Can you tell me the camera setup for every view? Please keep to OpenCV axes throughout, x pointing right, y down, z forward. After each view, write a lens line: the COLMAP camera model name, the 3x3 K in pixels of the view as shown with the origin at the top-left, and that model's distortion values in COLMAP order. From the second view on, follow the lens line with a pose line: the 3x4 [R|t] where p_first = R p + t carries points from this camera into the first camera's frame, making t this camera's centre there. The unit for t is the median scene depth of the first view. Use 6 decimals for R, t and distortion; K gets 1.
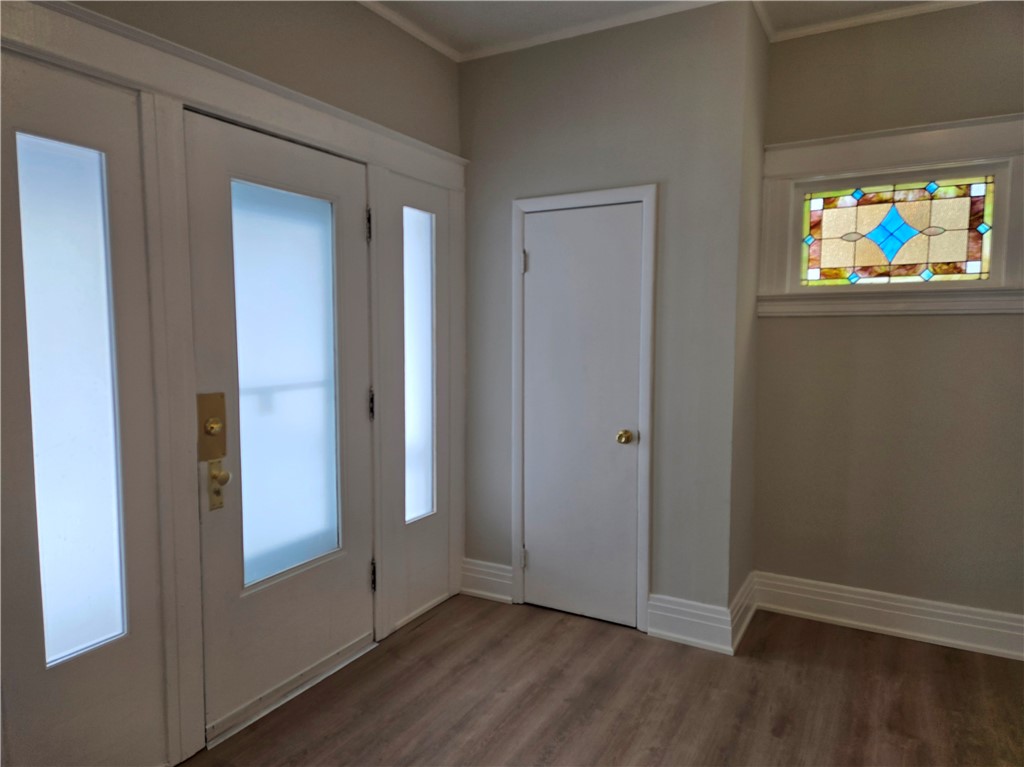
lens RADIAL K [[678.6, 0, 513.4], [0, 678.6, 393.0], [0, 0, 1]] dist [0.085069, -0.071987]
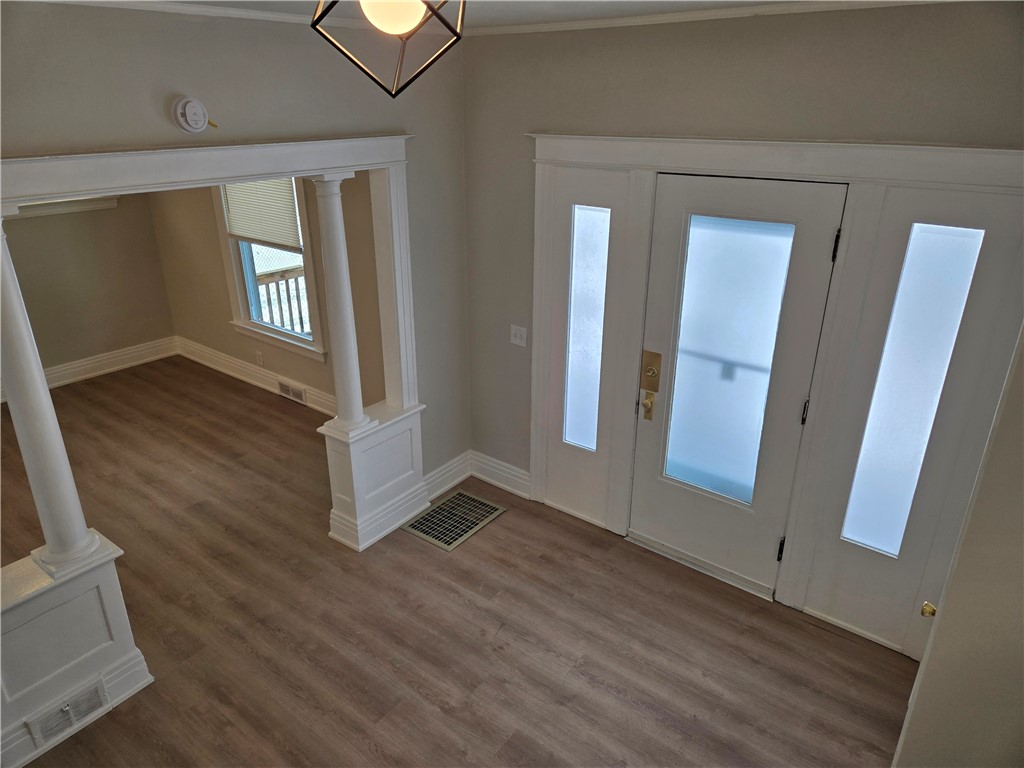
lens RADIAL K [[678.6, 0, 499.0], [0, 678.6, 384.6], [0, 0, 1]] dist [0.085069, -0.071987]
pose [[-0.159215, 0.382288, -0.910223, 0.801282], [-0.094044, 0.911919, 0.399450, -0.391440], [0.982755, 0.149199, -0.109239, 0.625862]]
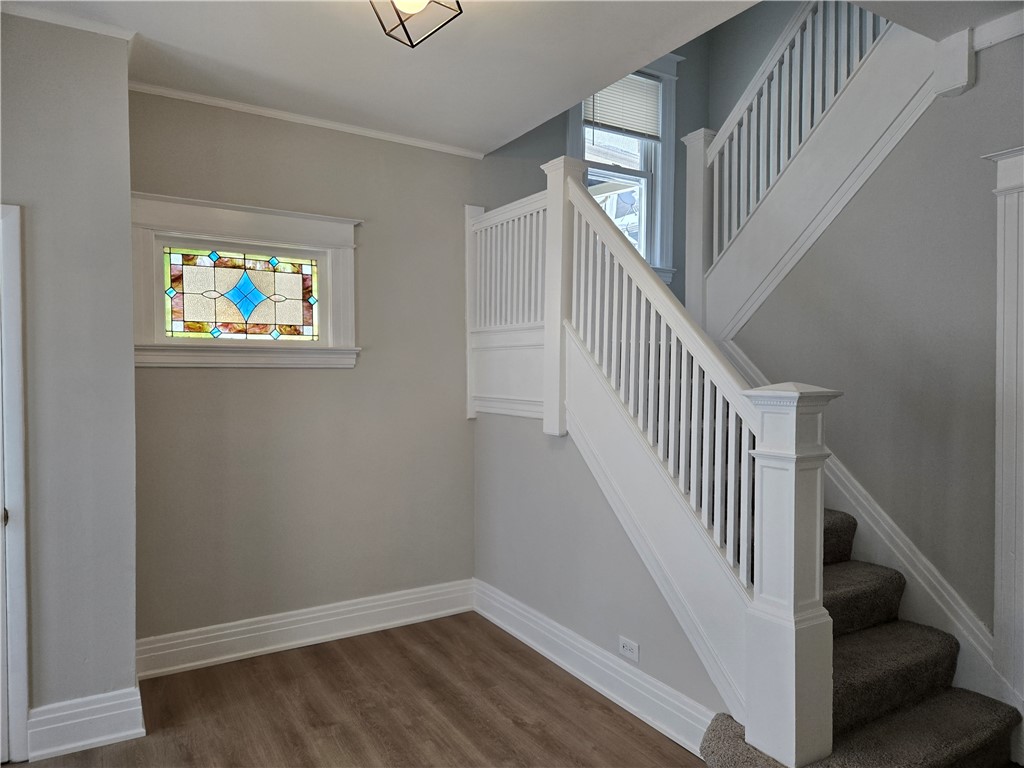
lens RADIAL K [[678.6, 0, 500.7], [0, 678.6, 393.7], [0, 0, 1]] dist [0.085069, -0.071987]
pose [[0.501601, -0.021501, 0.864832, -0.226278], [0.081926, 0.996379, -0.022745, -0.011555], [-0.861211, 0.082261, 0.501546, 0.092749]]
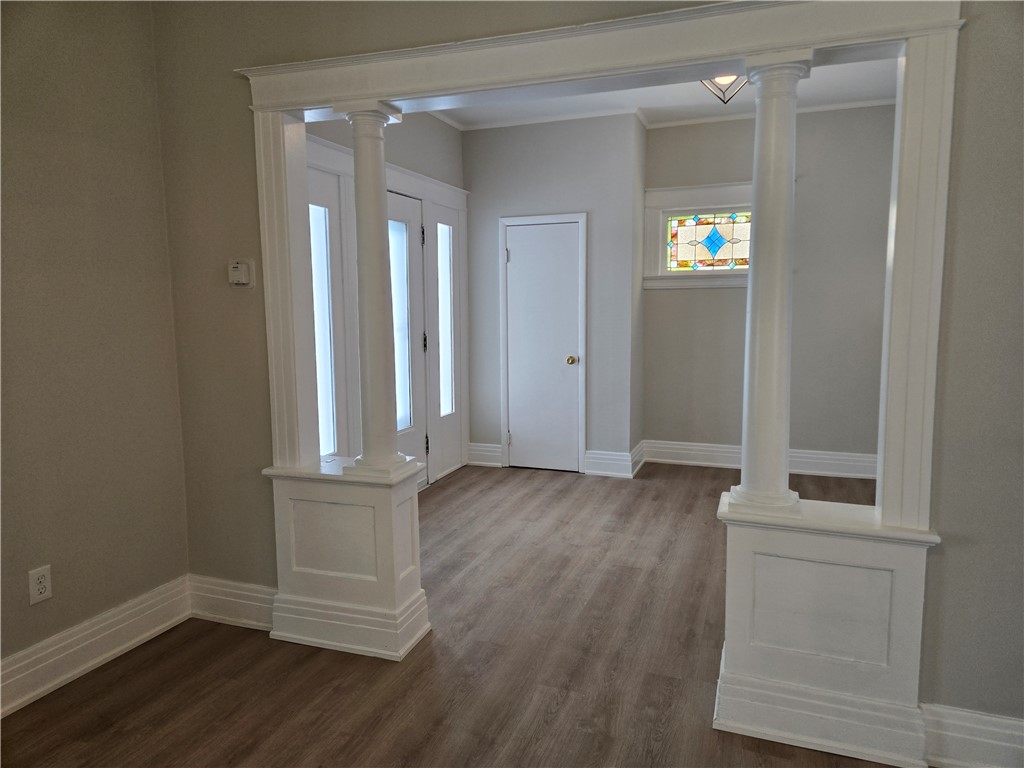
lens RADIAL K [[678.6, 0, 527.0], [0, 678.6, 383.8], [0, 0, 1]] dist [0.085069, -0.071987]
pose [[0.986402, -0.027064, 0.162106, -0.227822], [0.022798, 0.999345, 0.028120, 0.075633], [-0.162761, -0.024042, 0.986373, -0.681937]]
